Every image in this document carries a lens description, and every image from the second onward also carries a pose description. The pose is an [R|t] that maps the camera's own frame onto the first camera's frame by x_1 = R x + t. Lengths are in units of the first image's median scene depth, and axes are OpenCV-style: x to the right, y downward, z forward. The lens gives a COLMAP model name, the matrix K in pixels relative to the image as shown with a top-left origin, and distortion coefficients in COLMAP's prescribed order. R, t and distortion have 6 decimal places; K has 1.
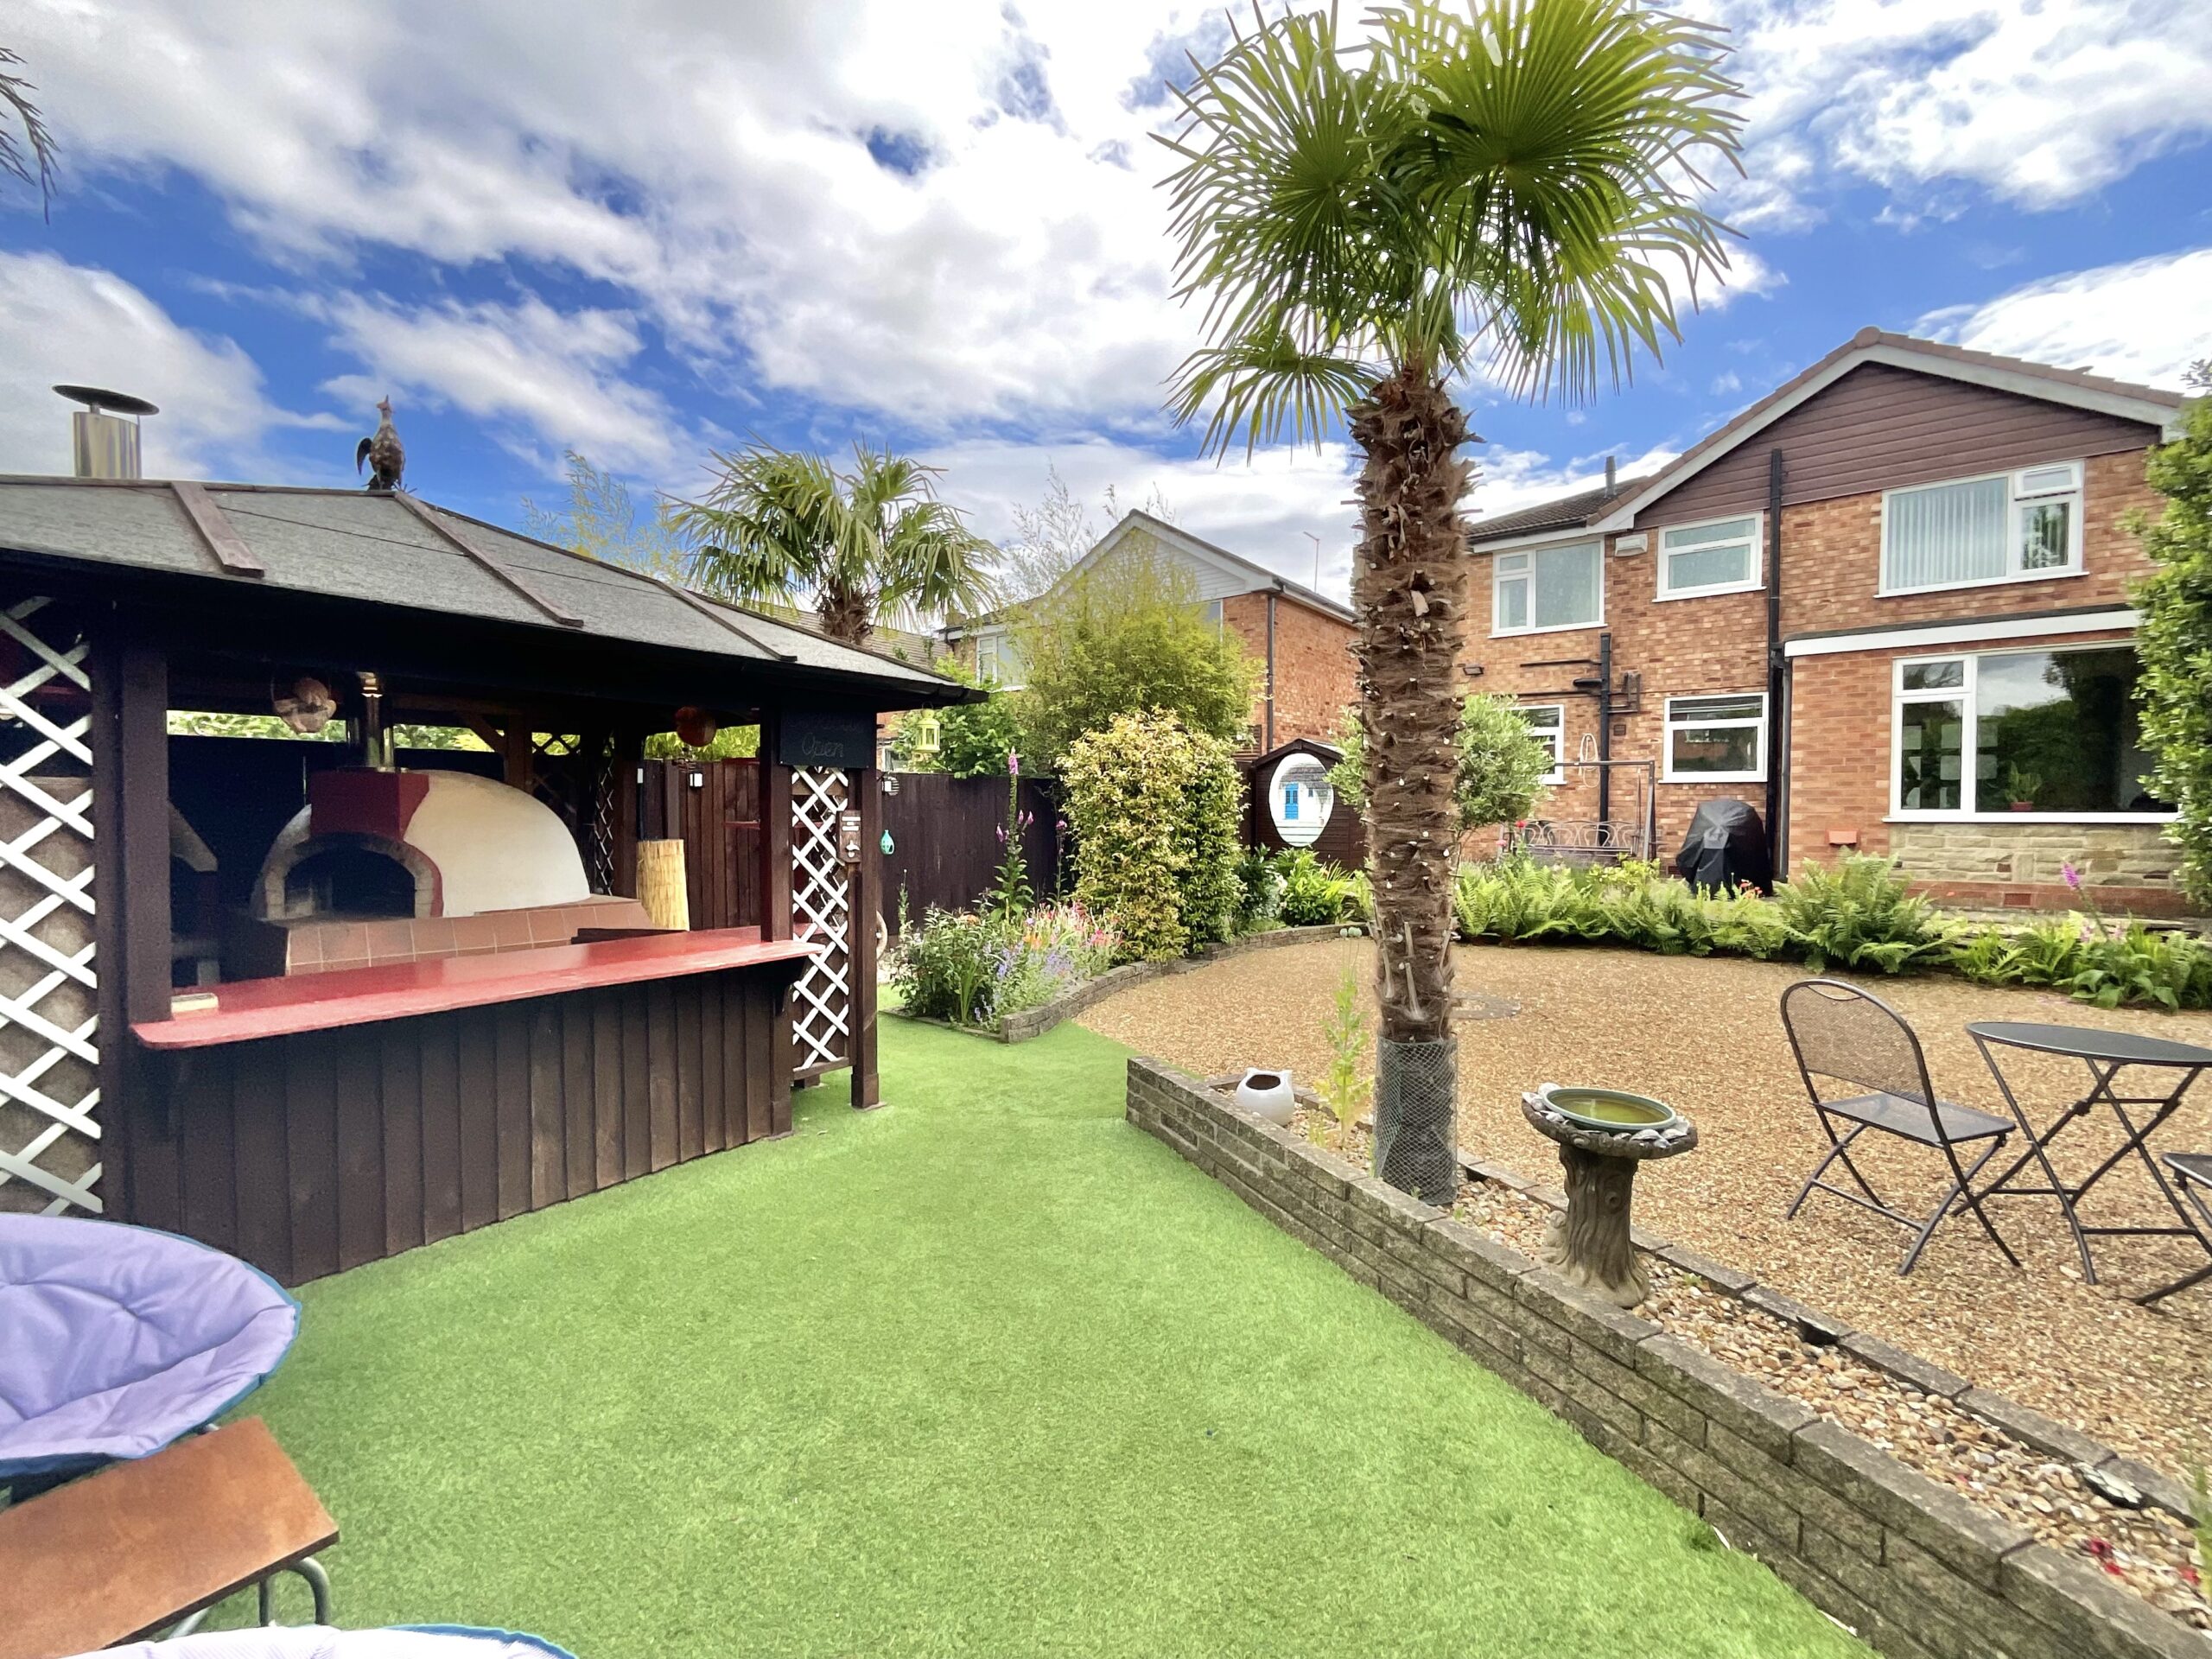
lens RADIAL K [[903.5, 0, 1103.5], [0, 903.5, 832.0], [0, 0, 1]] dist [0.002752, -0.001780]
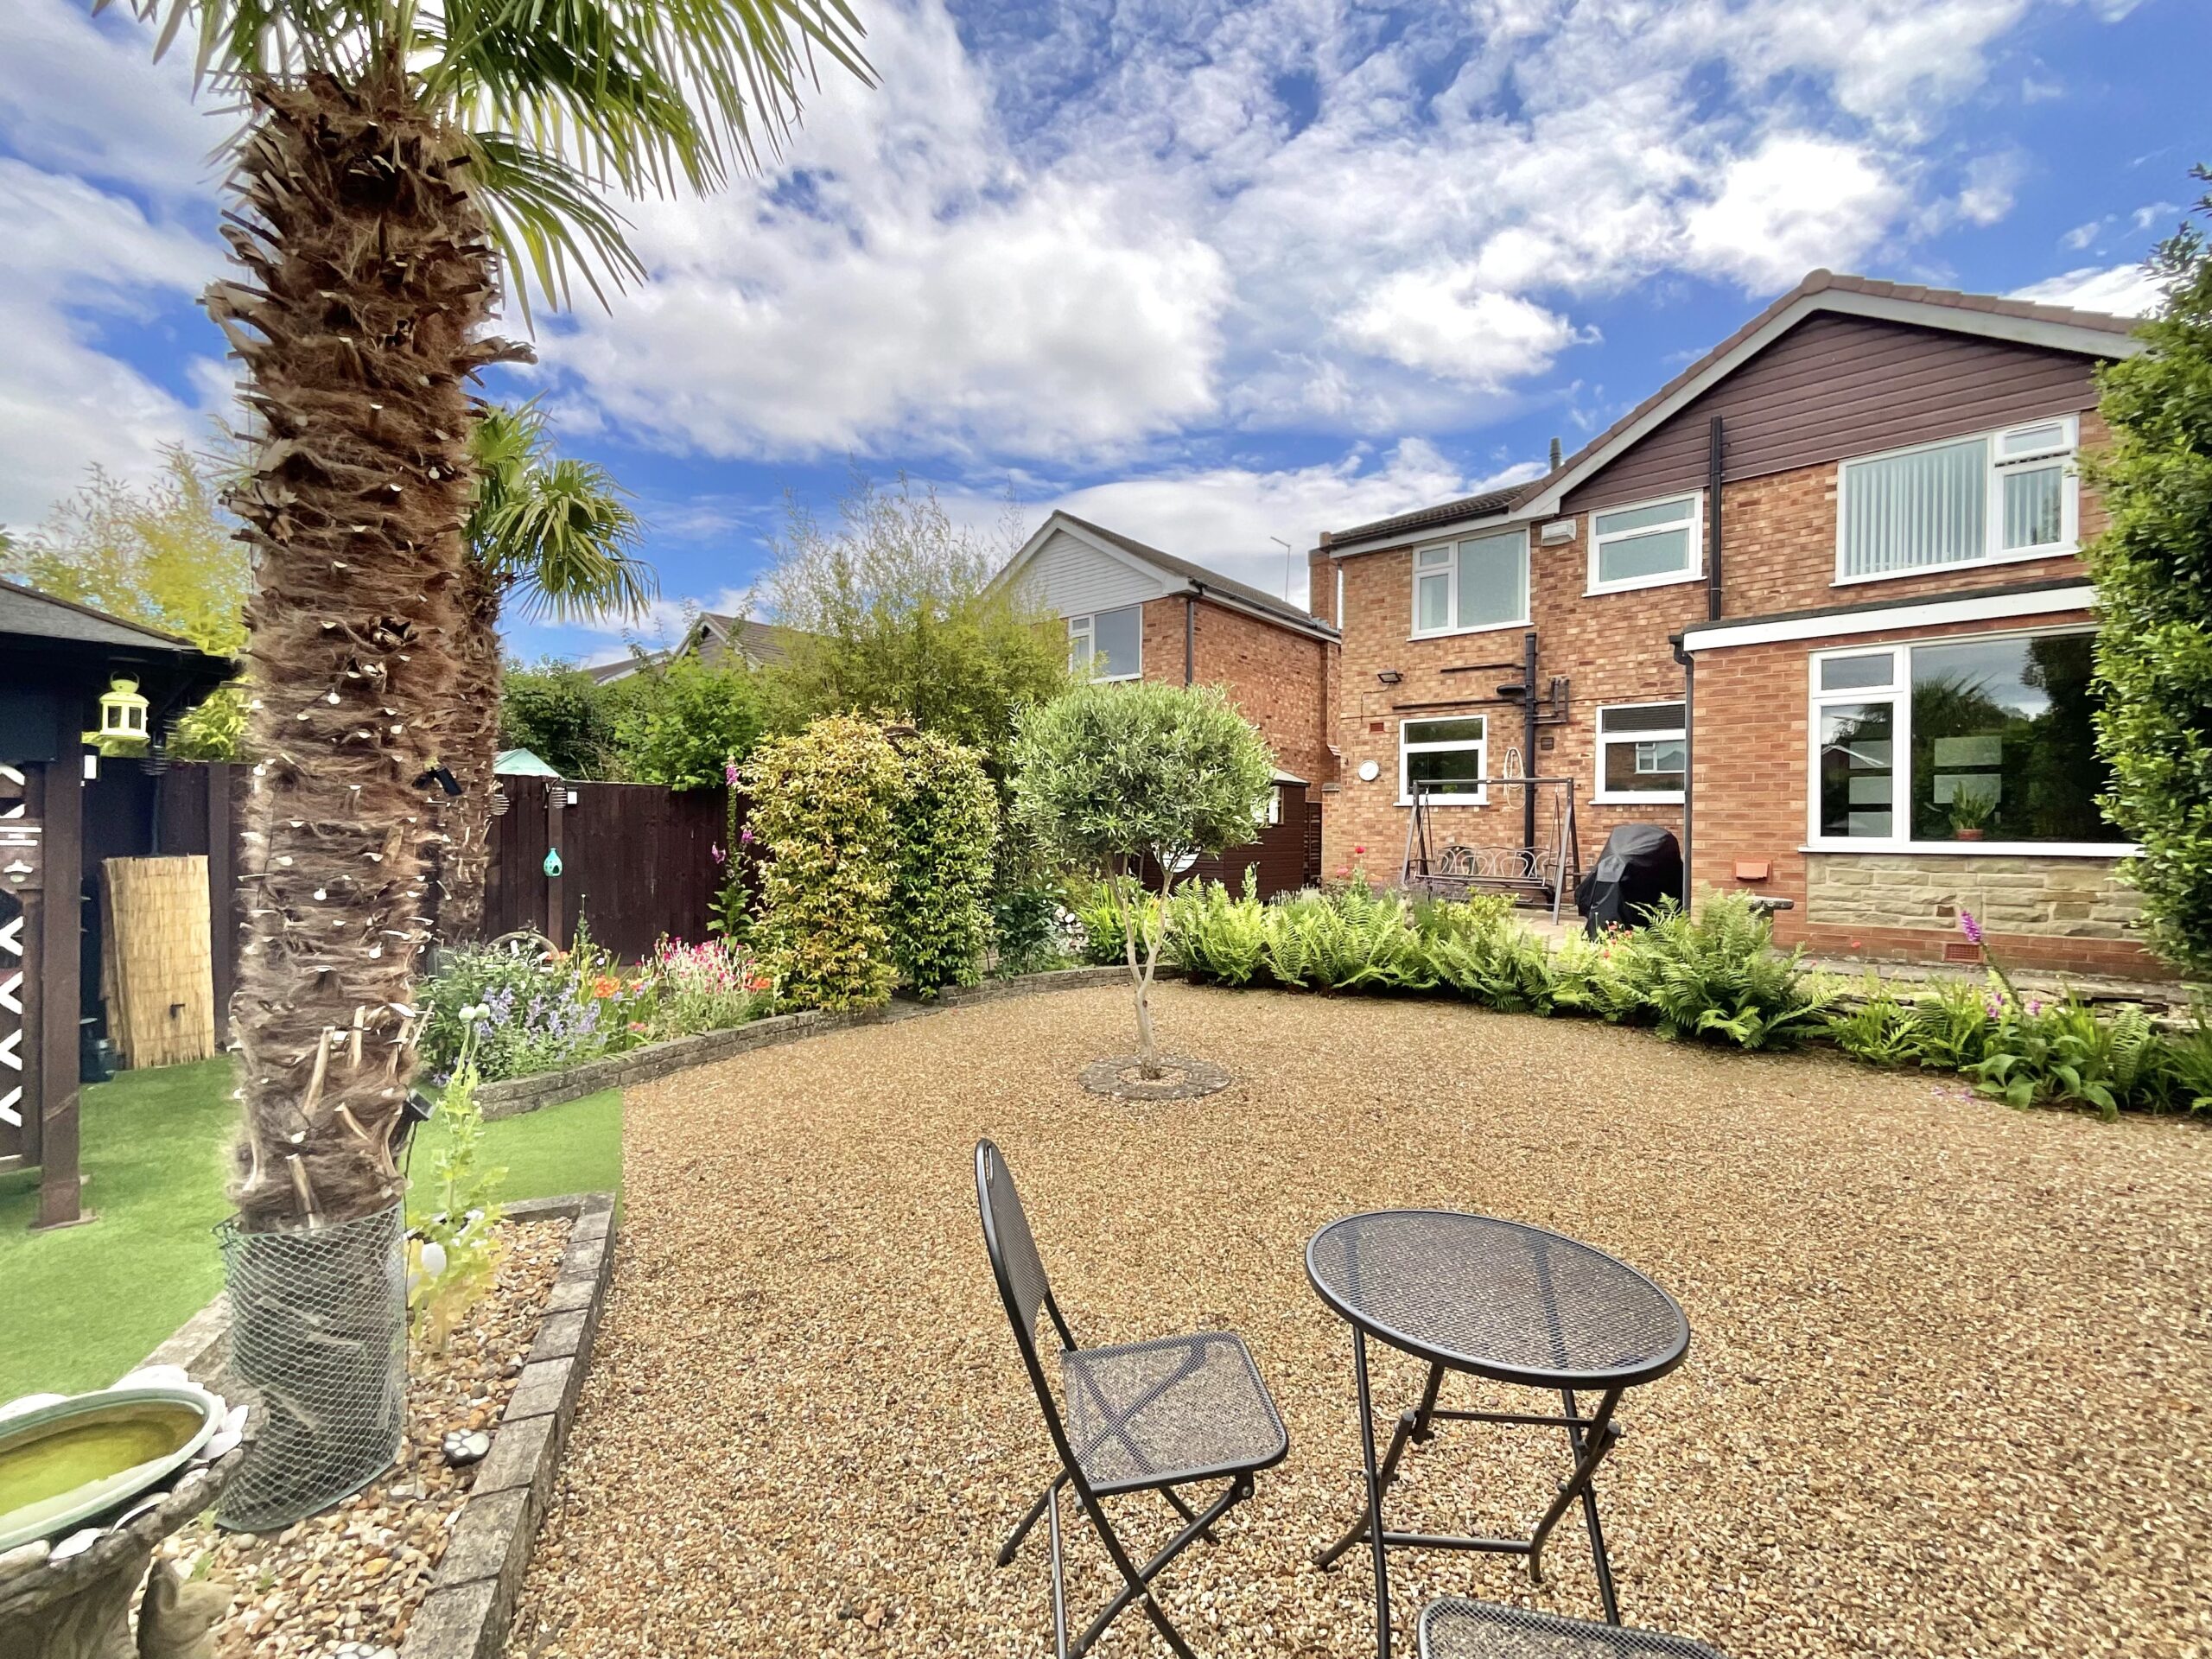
lens RADIAL K [[903.5, 0, 1109.9], [0, 903.5, 829.9], [0, 0, 1]] dist [0.002752, -0.001780]
pose [[0.997906, 0.009871, -0.063926, 0.263888], [-0.011562, 0.999591, -0.026140, -0.002319], [0.063642, 0.026825, 0.997612, 0.134837]]
